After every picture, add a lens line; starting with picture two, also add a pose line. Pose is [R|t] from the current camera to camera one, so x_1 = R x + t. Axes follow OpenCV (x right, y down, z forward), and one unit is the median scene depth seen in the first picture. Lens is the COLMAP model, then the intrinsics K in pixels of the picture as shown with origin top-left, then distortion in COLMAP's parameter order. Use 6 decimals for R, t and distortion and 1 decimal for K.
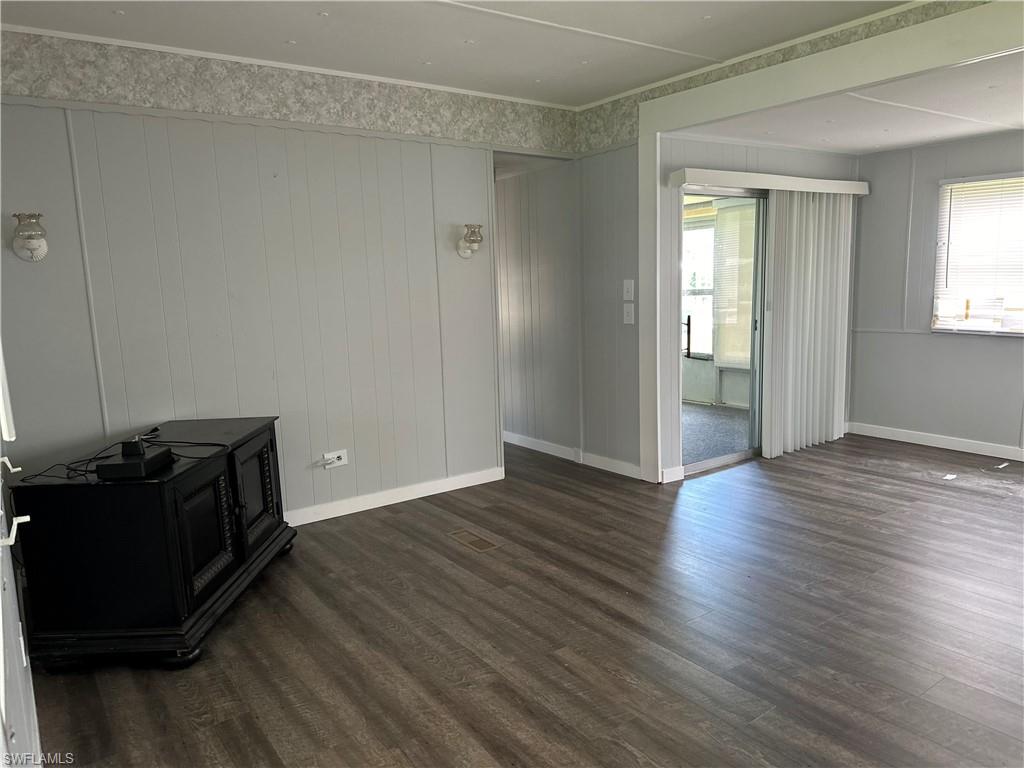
lens RADIAL K [[715.8, 0, 516.9], [0, 715.8, 392.9], [0, 0, 1]] dist [0.083547, -0.093098]
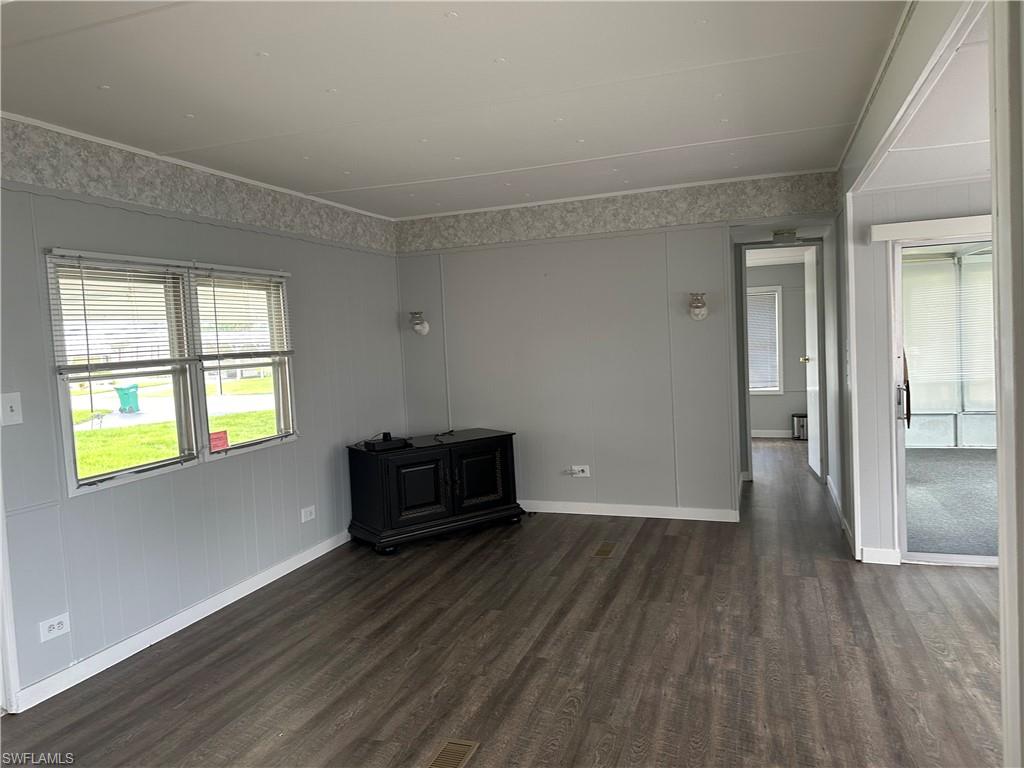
lens RADIAL K [[716.2, 0, 512.0], [0, 716.2, 384.0], [0, 0, 1]] dist [0.077679, -0.087203]
pose [[0.564807, 0.062896, -0.822823, 0.763682], [-0.098962, 0.995058, 0.008132, -0.069827], [0.819268, 0.076836, 0.568240, 0.102318]]
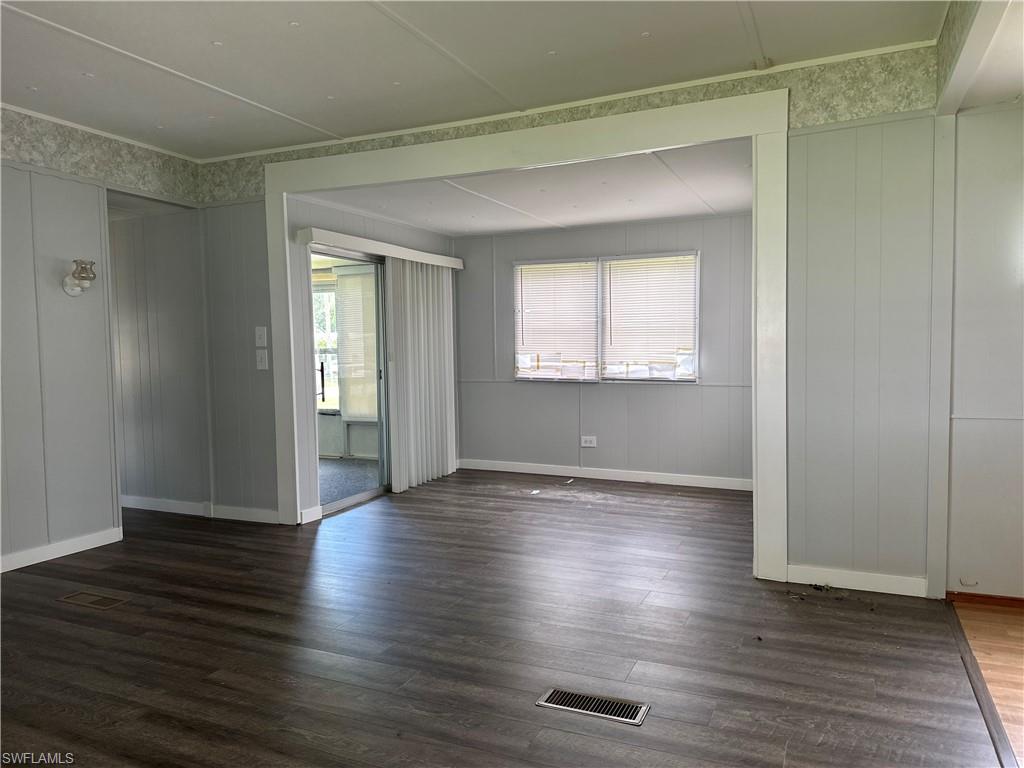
lens RADIAL K [[715.5, 0, 516.1], [0, 715.5, 394.5], [0, 0, 1]] dist [0.045446, -0.061712]
pose [[0.868367, -0.012302, 0.495769, -0.041097], [0.062684, 0.994397, -0.085119, 0.051998], [-0.491945, 0.104991, 0.864273, -0.062658]]
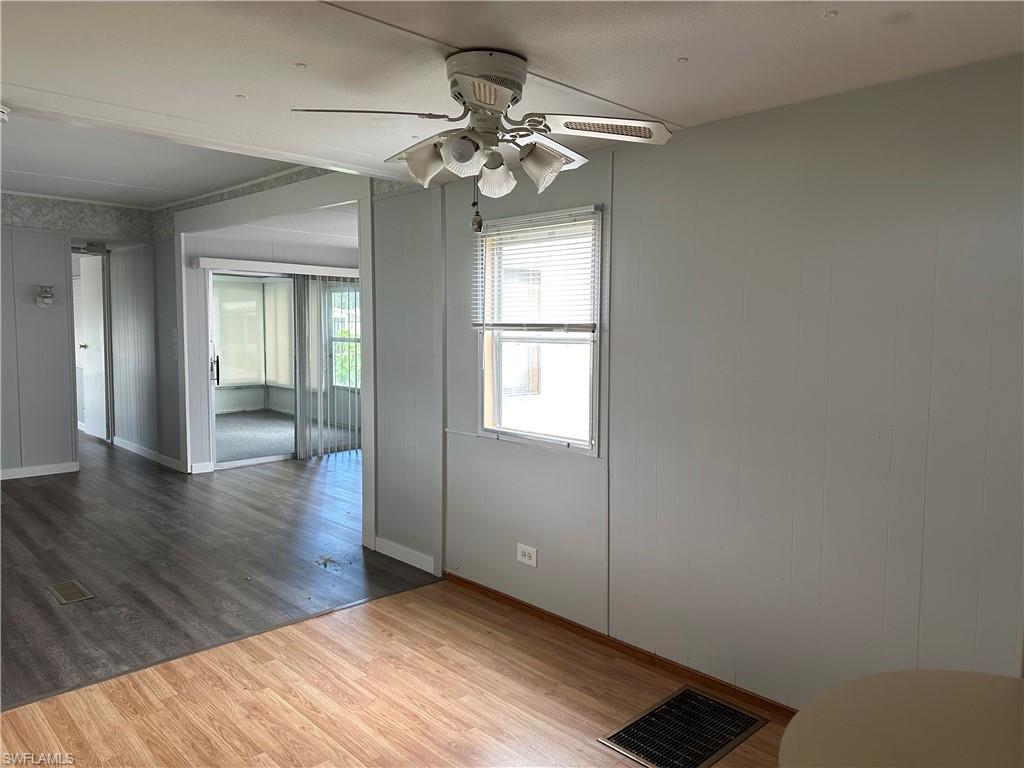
lens RADIAL K [[716.2, 0, 512.0], [0, 716.2, 384.0], [0, 0, 1]] dist [0.077679, -0.087203]
pose [[0.989585, 0.033520, 0.139990, 0.674597], [-0.022849, 0.996757, -0.077154, 0.049854], [-0.142122, 0.073152, 0.987142, -0.552703]]
